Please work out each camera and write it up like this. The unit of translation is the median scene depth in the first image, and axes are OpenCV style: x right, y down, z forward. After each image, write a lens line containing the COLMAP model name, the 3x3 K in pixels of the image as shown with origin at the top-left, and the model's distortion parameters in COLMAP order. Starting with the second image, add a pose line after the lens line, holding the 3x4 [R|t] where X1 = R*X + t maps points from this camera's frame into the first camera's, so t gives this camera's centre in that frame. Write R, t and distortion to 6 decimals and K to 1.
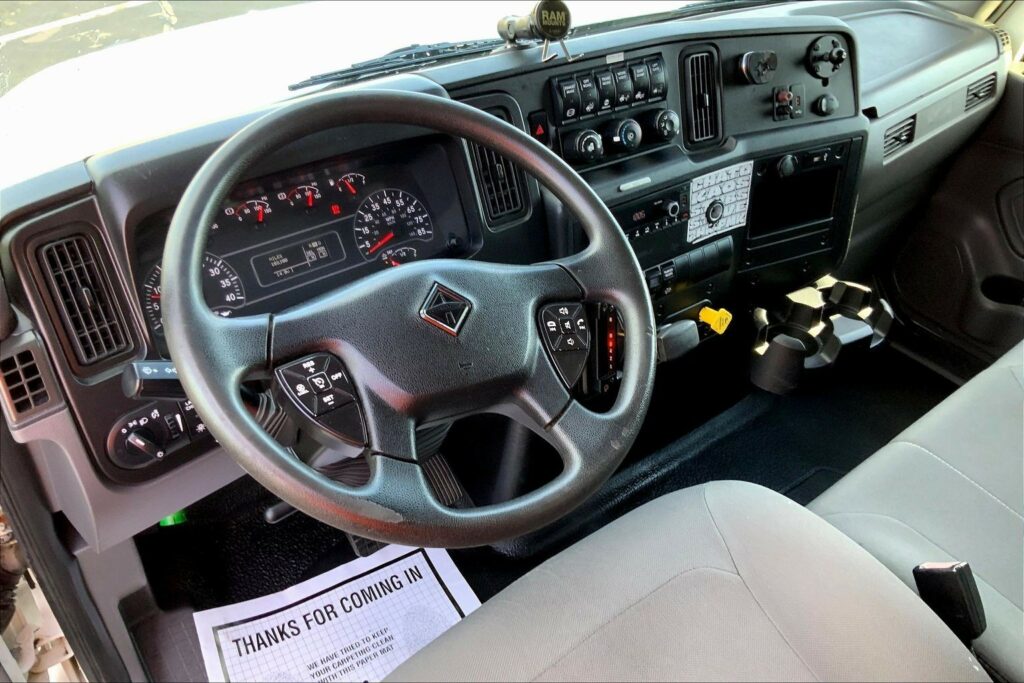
lens RADIAL K [[845.2, 0, 512.1], [0, 845.2, 342.2], [0, 0, 1]] dist [0.100842, -0.194675]
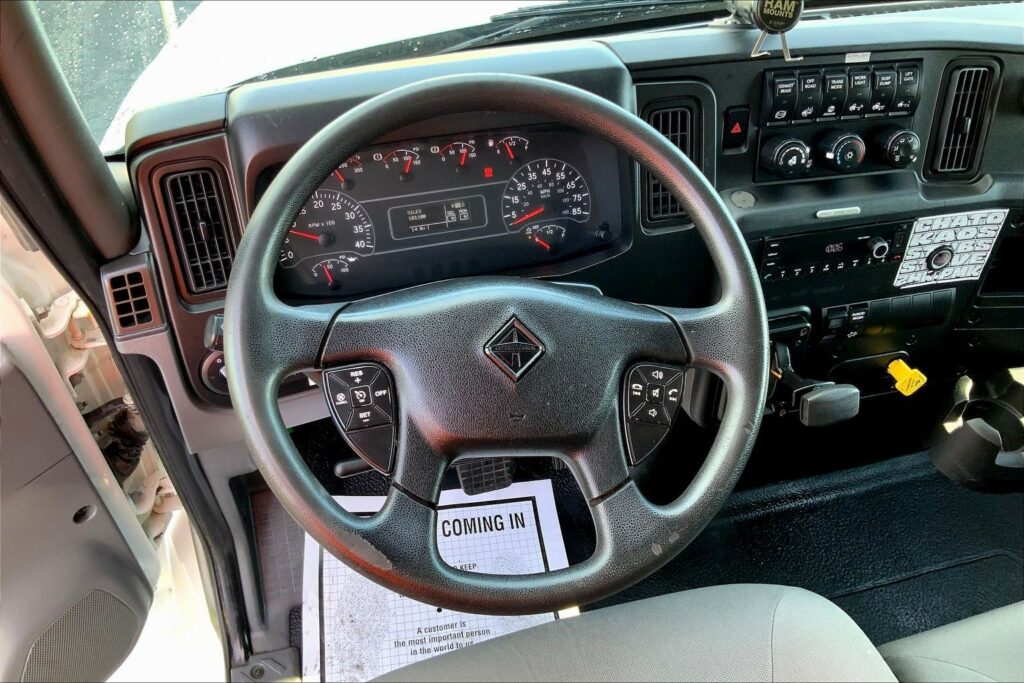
lens RADIAL K [[845.2, 0, 516.1], [0, 845.2, 340.6], [0, 0, 1]] dist [0.100842, -0.194675]
pose [[0.925155, 0.279771, -0.256548, 0.106837], [-0.238166, 0.954096, 0.181596, -0.148298], [0.295576, -0.106903, 0.949319, 0.096289]]
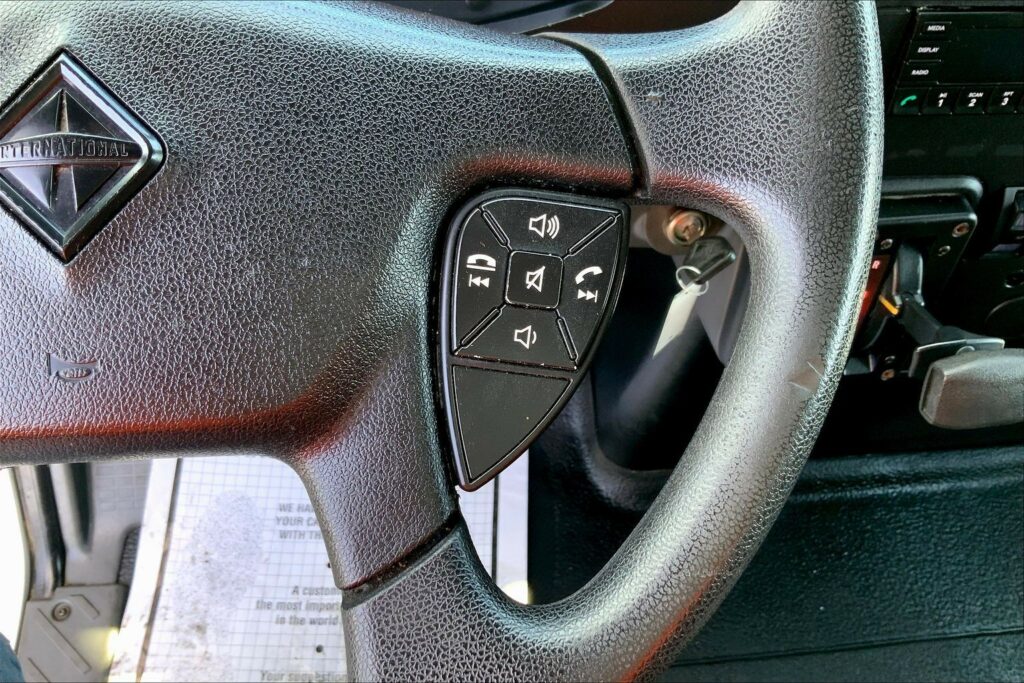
lens RADIAL K [[845.2, 0, 519.4], [0, 845.2, 339.9], [0, 0, 1]] dist [0.100842, -0.194675]
pose [[0.844282, 0.440814, -0.304747, 0.121752], [-0.327944, 0.874743, 0.356760, -0.097818], [0.423840, -0.201266, 0.883092, 0.554067]]
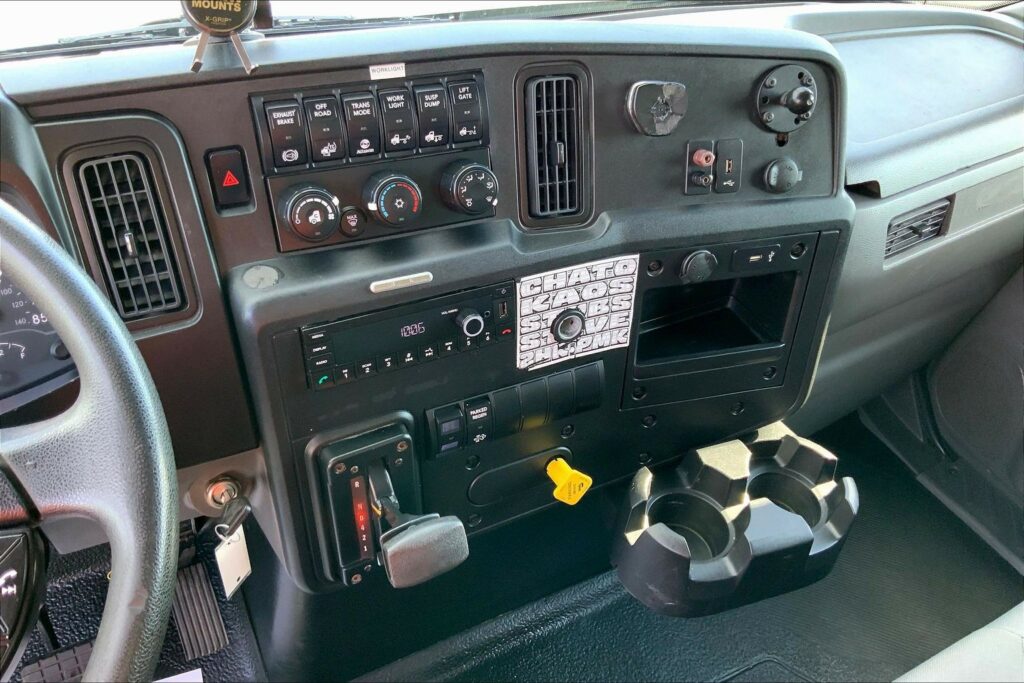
lens RADIAL K [[845.2, 0, 520.4], [0, 845.2, 342.3], [0, 0, 1]] dist [0.100842, -0.194675]
pose [[0.984059, 0.135908, -0.114702, 0.315977], [-0.131194, 0.990207, 0.047727, -0.190241], [0.120065, -0.031918, 0.992253, 0.420306]]
